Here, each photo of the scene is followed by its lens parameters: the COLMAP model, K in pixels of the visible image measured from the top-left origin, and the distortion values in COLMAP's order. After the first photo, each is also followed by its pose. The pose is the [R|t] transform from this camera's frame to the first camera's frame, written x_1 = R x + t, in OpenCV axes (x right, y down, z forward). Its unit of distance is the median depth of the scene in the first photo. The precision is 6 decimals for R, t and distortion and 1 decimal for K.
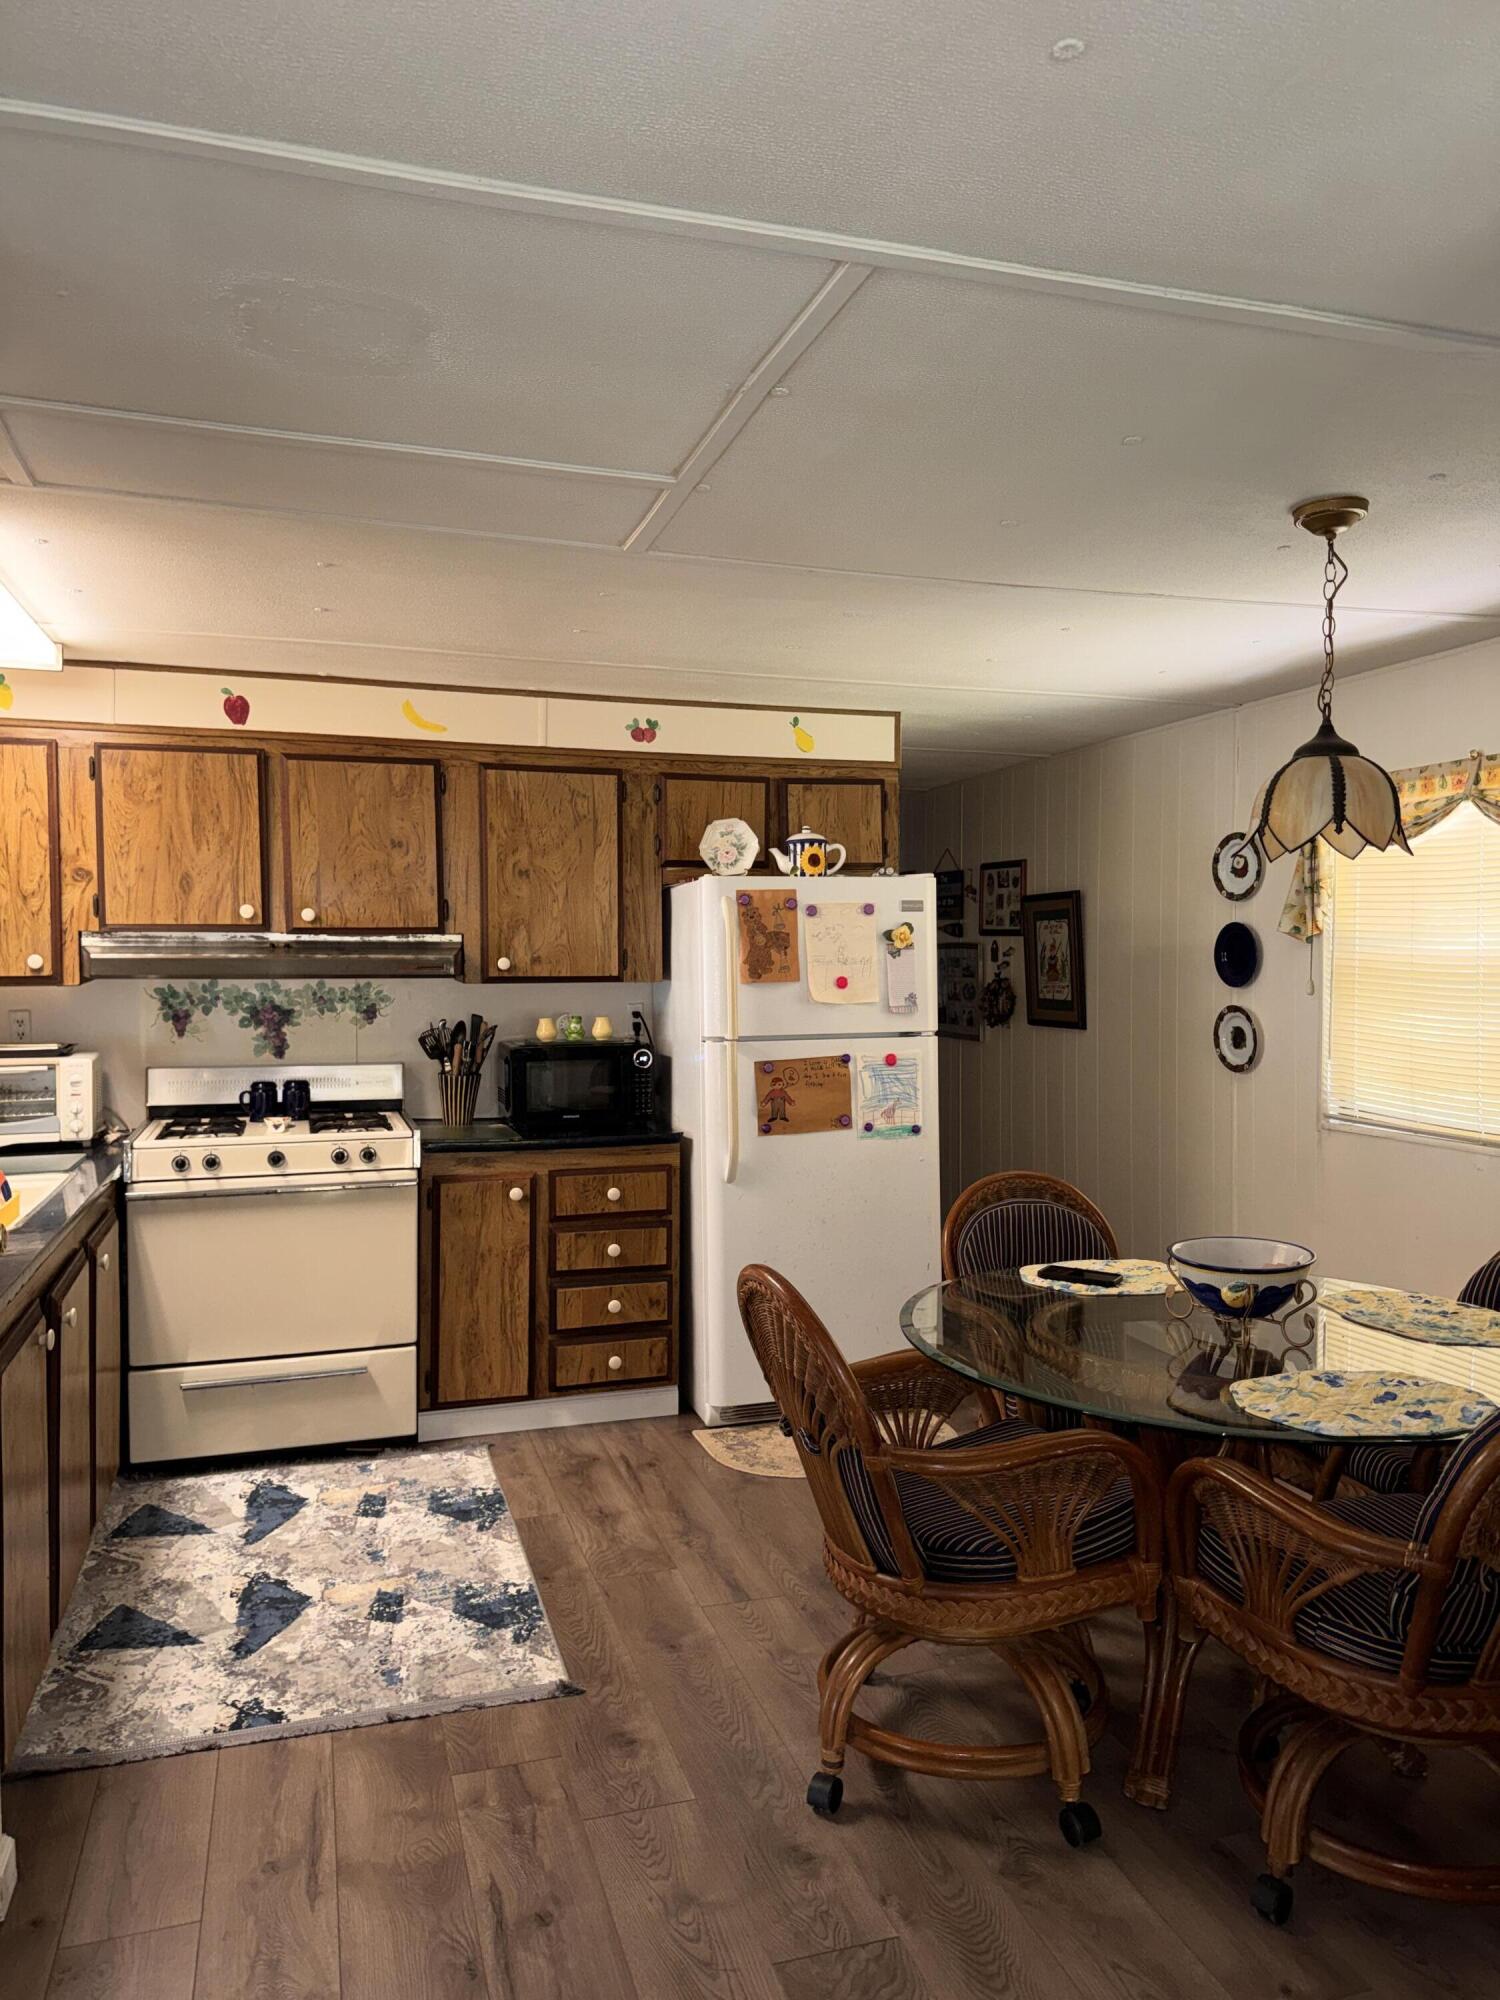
lens RADIAL K [[1391.9, 0, 750.0], [0, 1391.9, 1000.0], [0, 0, 1]] dist [-0.001457, 0.000472]
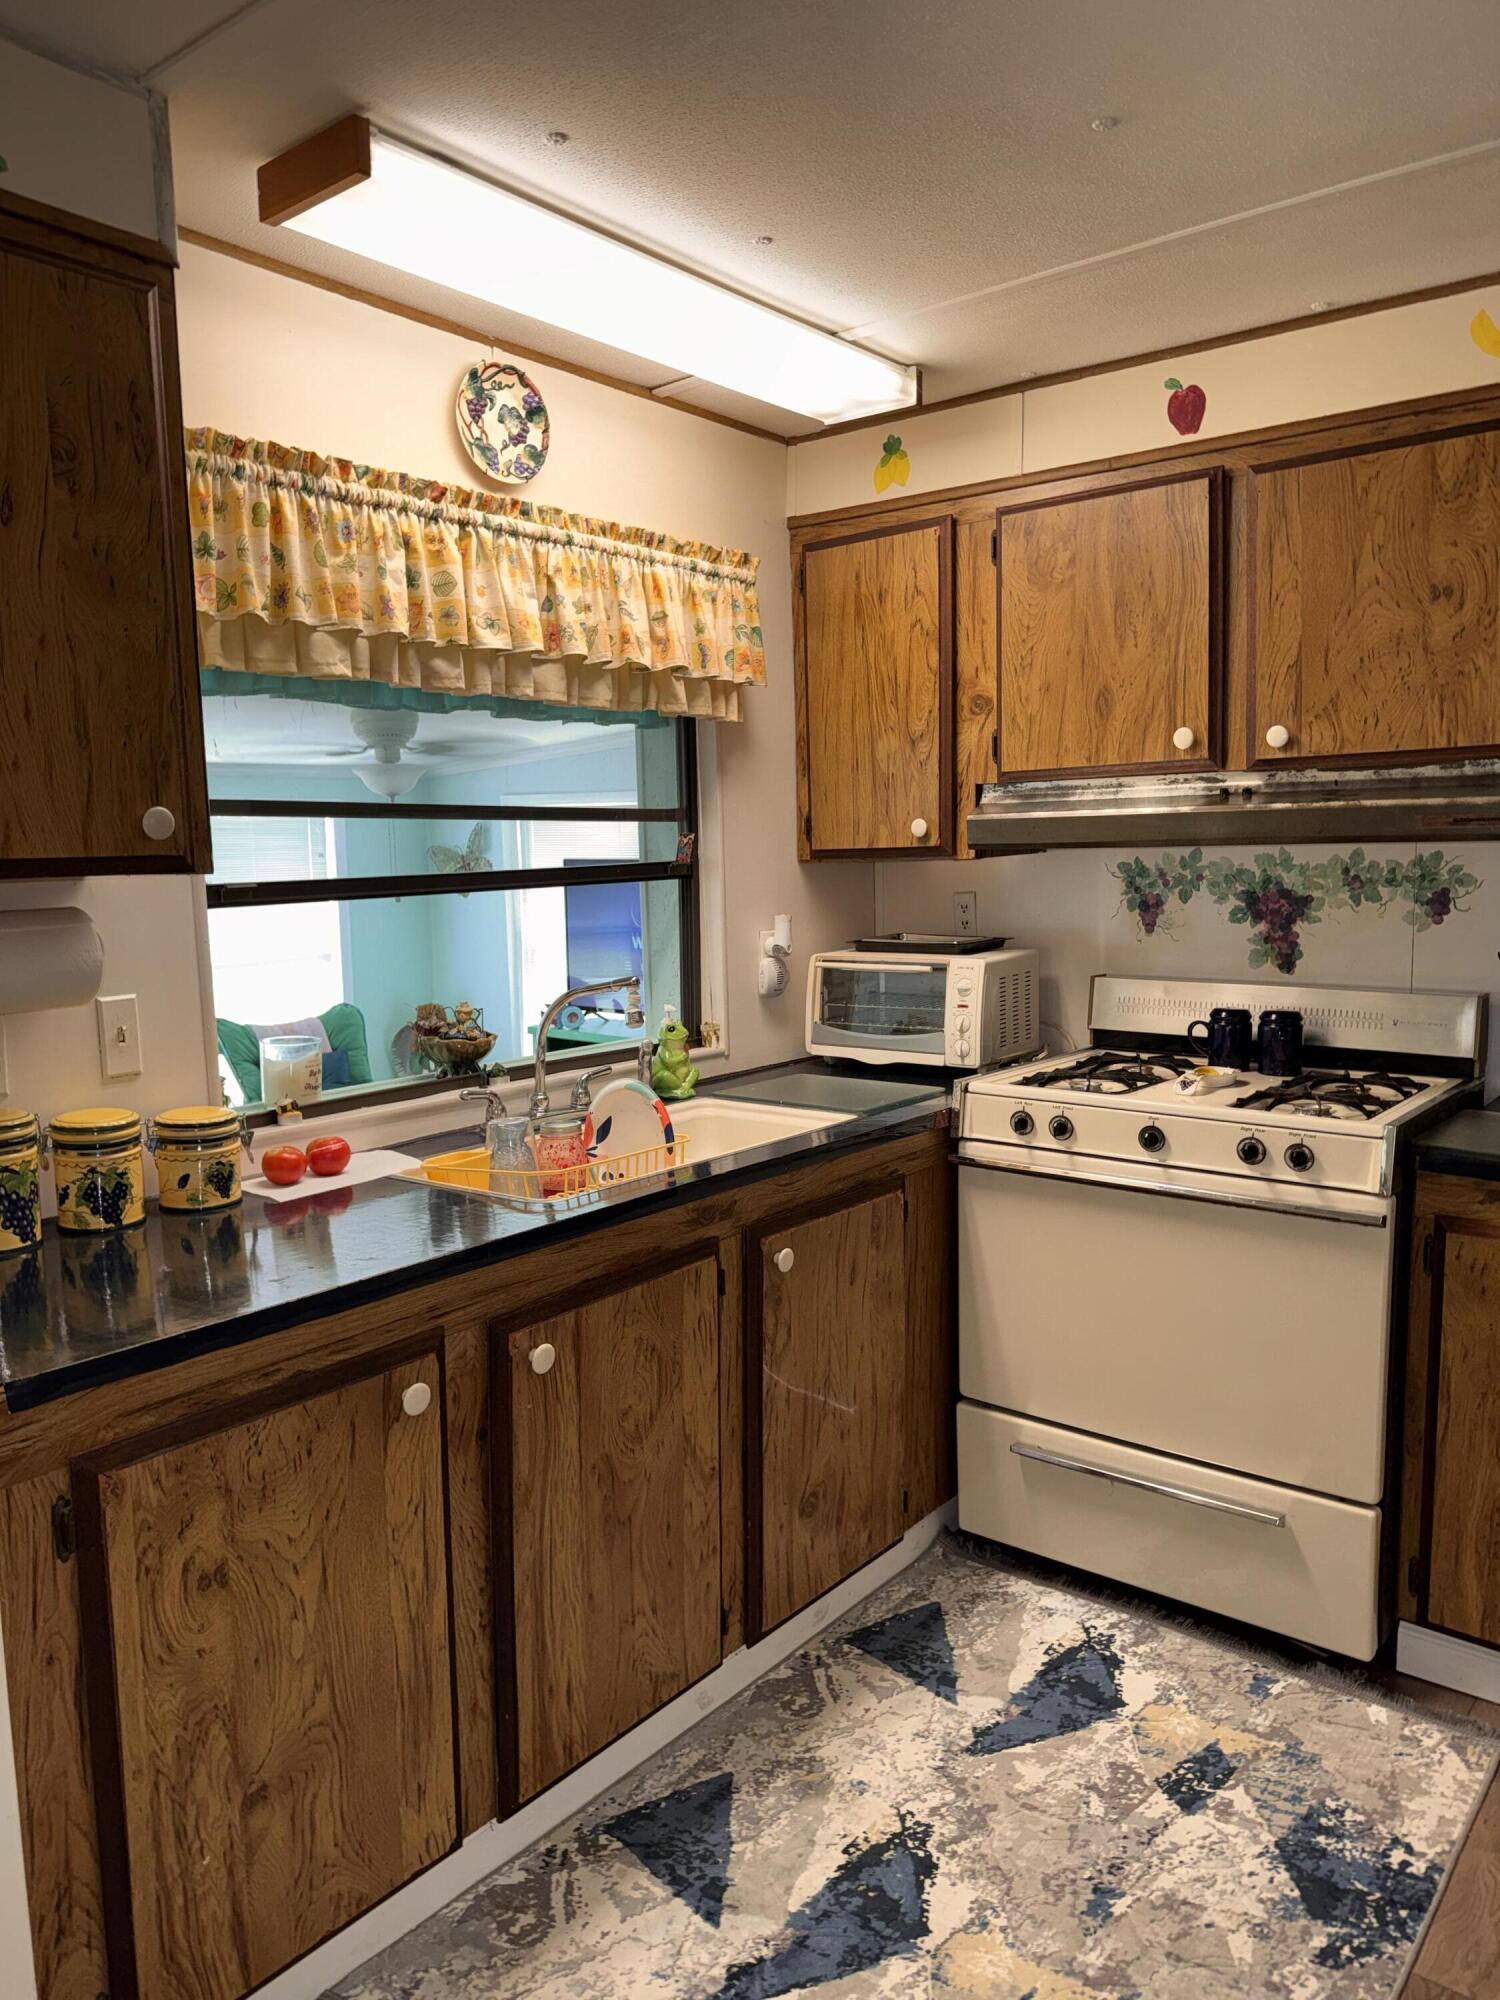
lens RADIAL K [[1406.9, 0, 751.0], [0, 1406.9, 1014.0], [0, 0, 1]] dist [0.007830, -0.006309]
pose [[0.550776, 0.084163, -0.830399, 0.071027], [-0.005841, 0.995267, 0.096999, -0.000452], [0.834633, -0.048575, 0.548661, 0.494398]]
